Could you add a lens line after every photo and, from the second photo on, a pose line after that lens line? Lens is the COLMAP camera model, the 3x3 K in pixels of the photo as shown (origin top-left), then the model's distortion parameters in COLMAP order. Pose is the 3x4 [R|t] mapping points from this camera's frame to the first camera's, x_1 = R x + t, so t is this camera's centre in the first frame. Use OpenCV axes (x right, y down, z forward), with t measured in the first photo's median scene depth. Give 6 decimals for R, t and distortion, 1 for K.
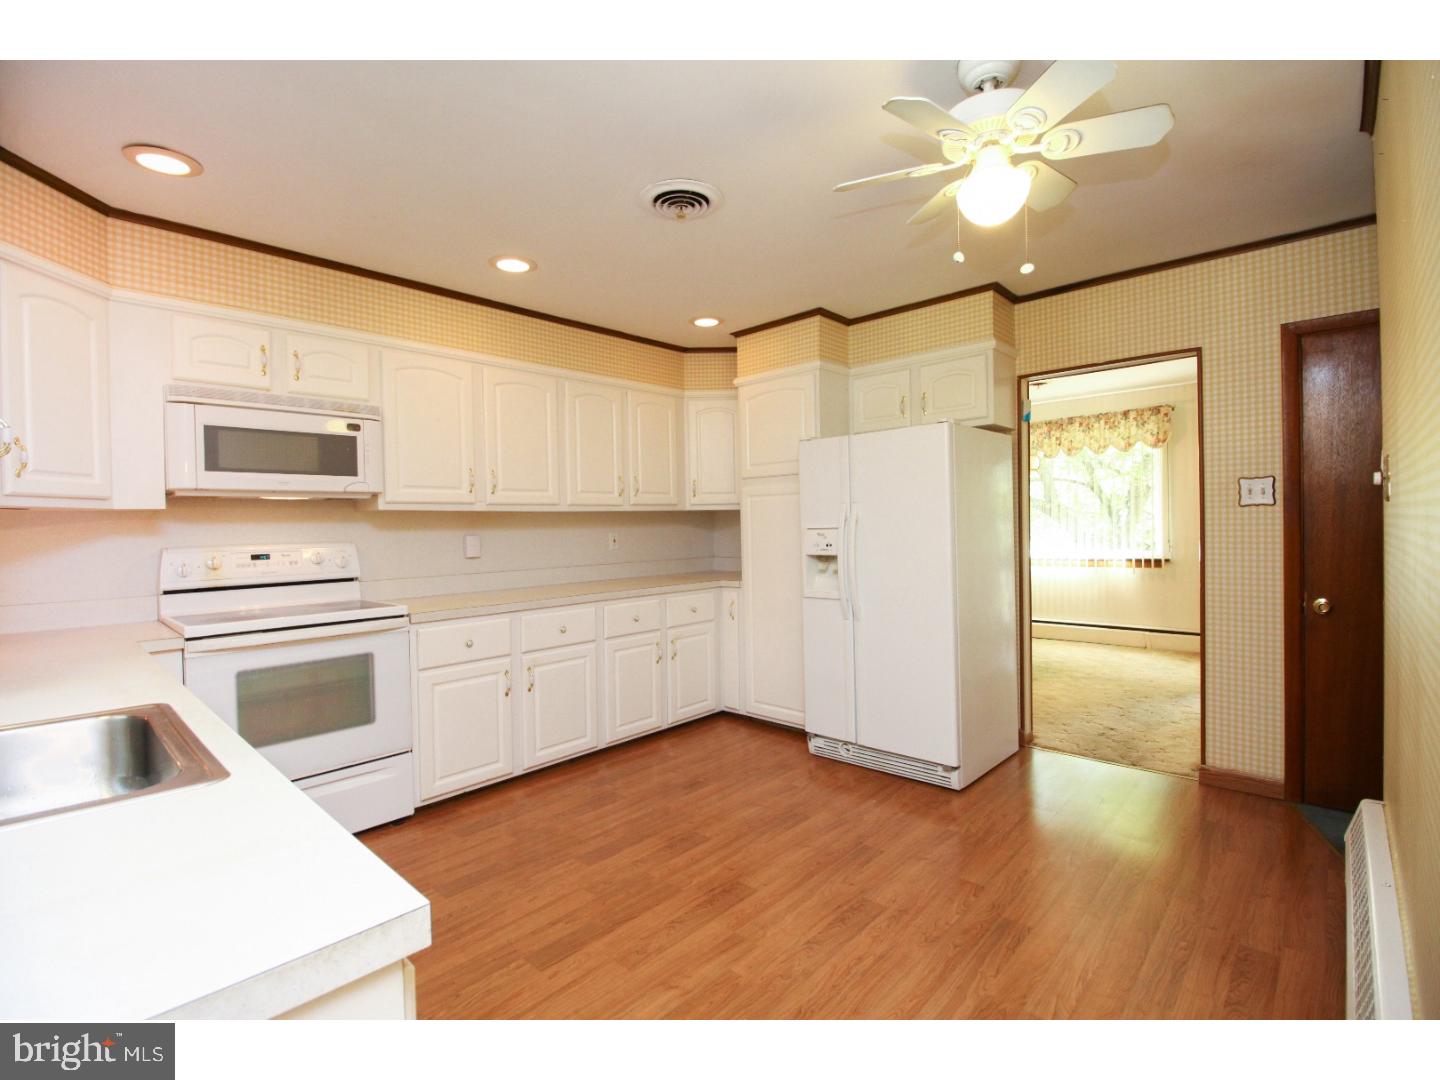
lens RADIAL K [[667.8, 0, 717.8], [0, 667.8, 537.3], [0, 0, 1]] dist [-0.003744, -0.002888]
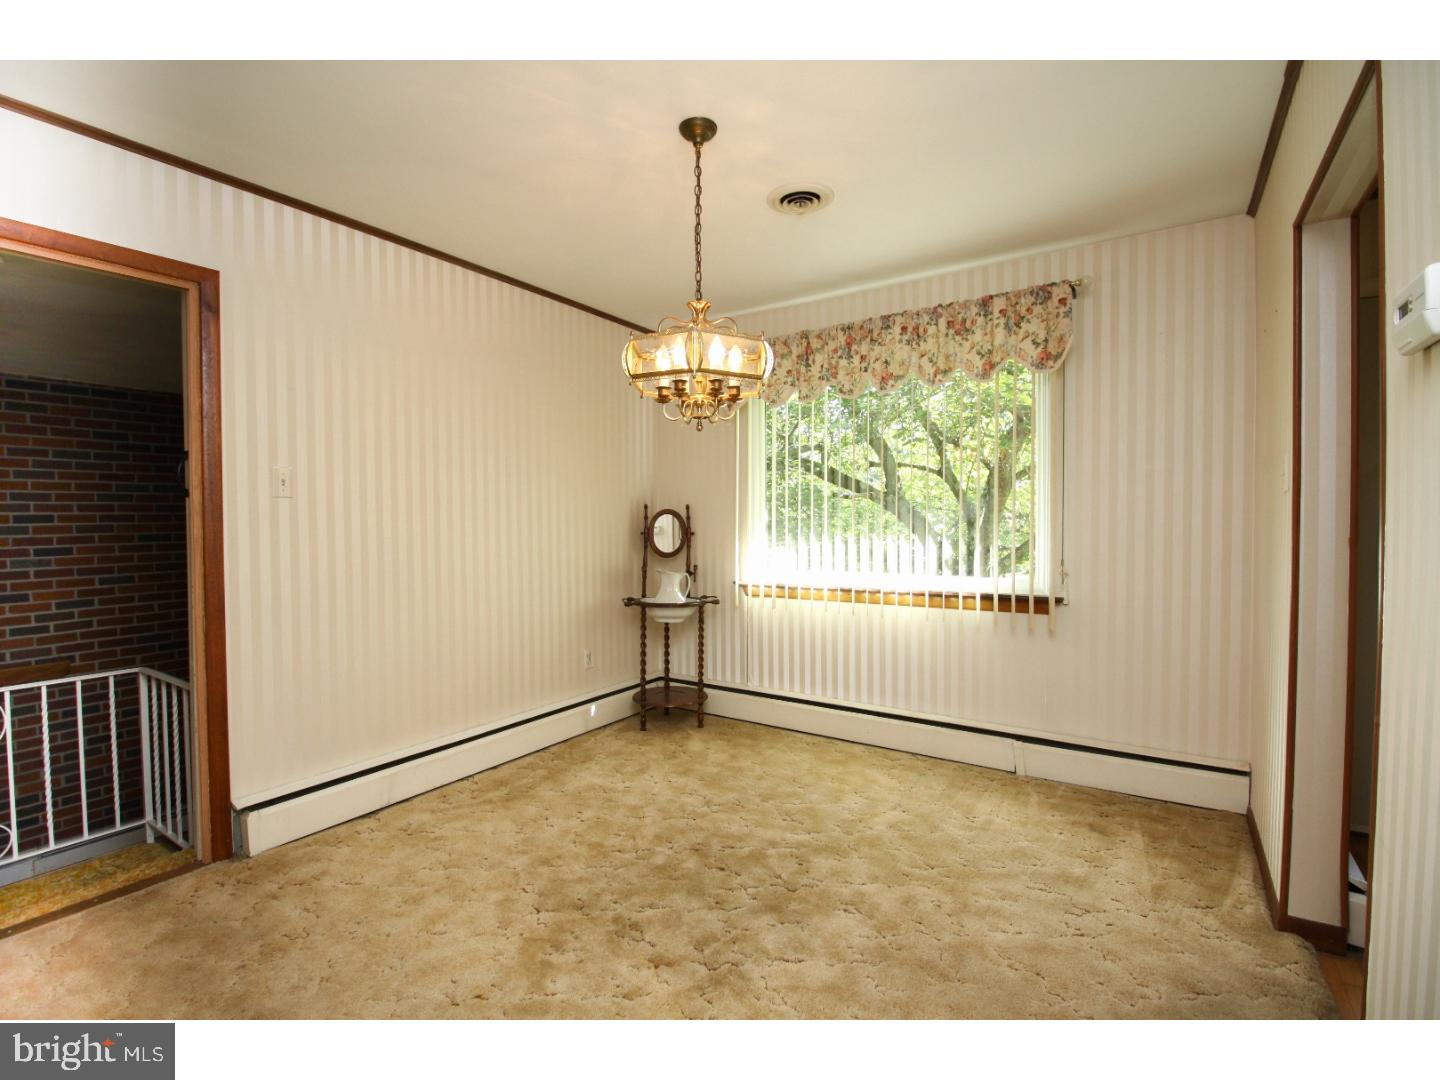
lens RADIAL K [[667.8, 0, 712.6], [0, 667.8, 537.1], [0, 0, 1]] dist [-0.003744, -0.002888]
pose [[0.986499, 0.006170, 0.163649, 0.329880], [-0.008105, 0.999905, 0.011163, -0.015536], [-0.163565, -0.012338, 0.986455, 0.538846]]
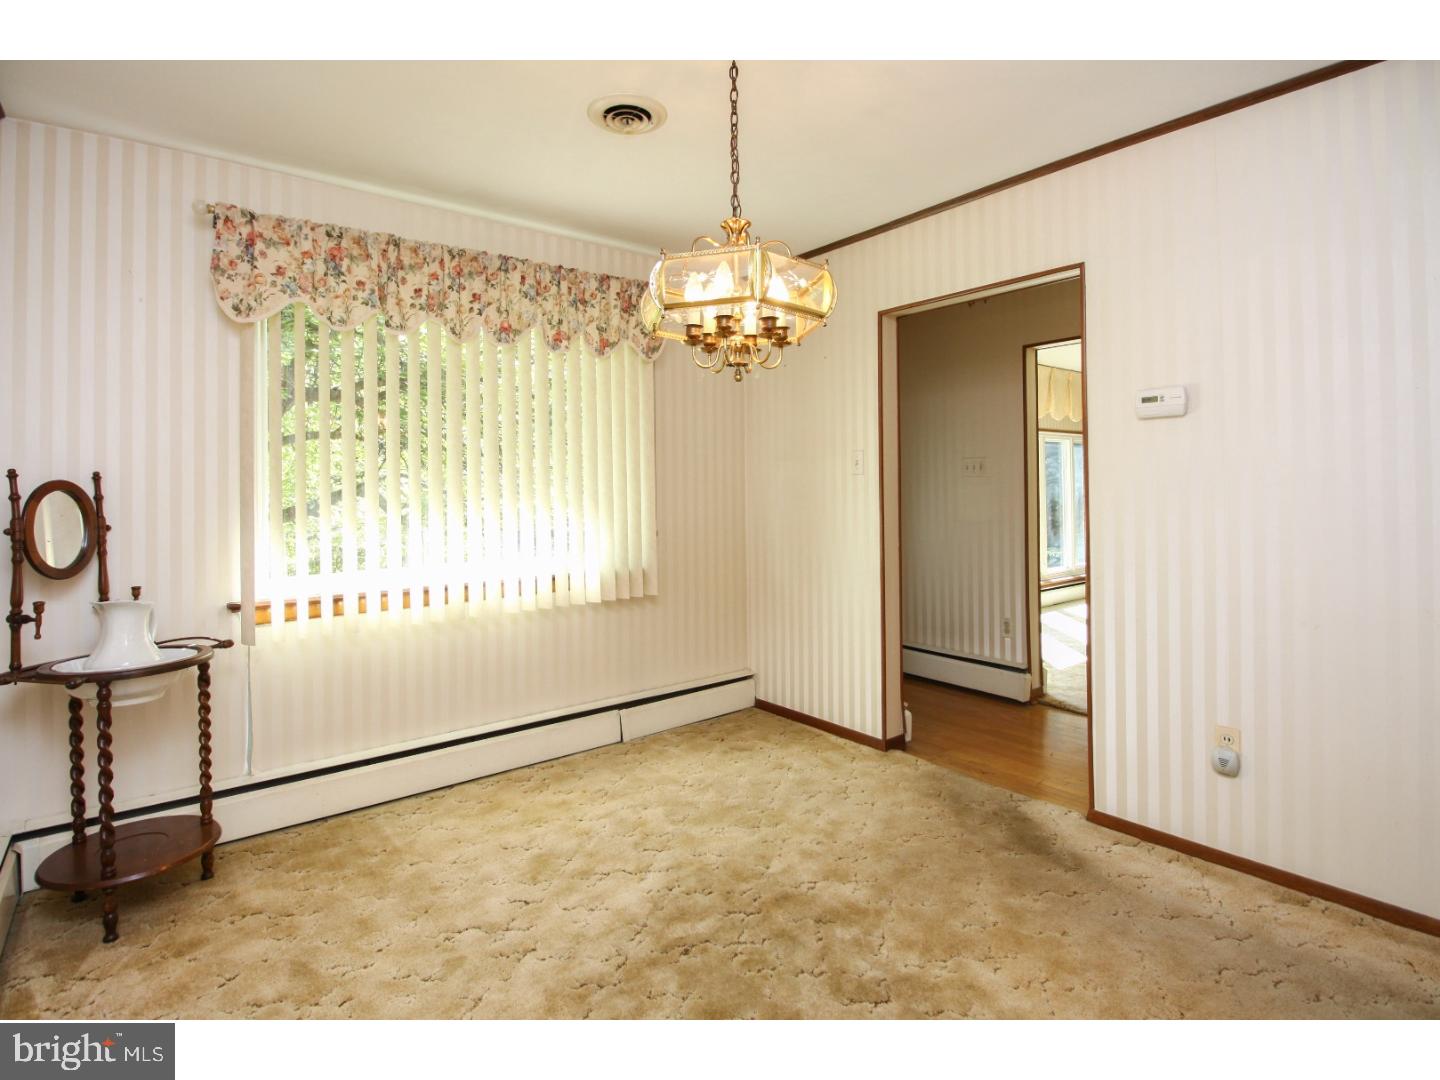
lens RADIAL K [[720.6, 0, 709.9], [0, 720.6, 487.5], [0, 0, 1]] dist [0.001016, -0.001453]
pose [[0.151971, 0.019401, 0.988194, 0.093198], [0.022604, 0.999478, -0.023099, -0.016465], [-0.988126, 0.025847, 0.151453, 0.837903]]
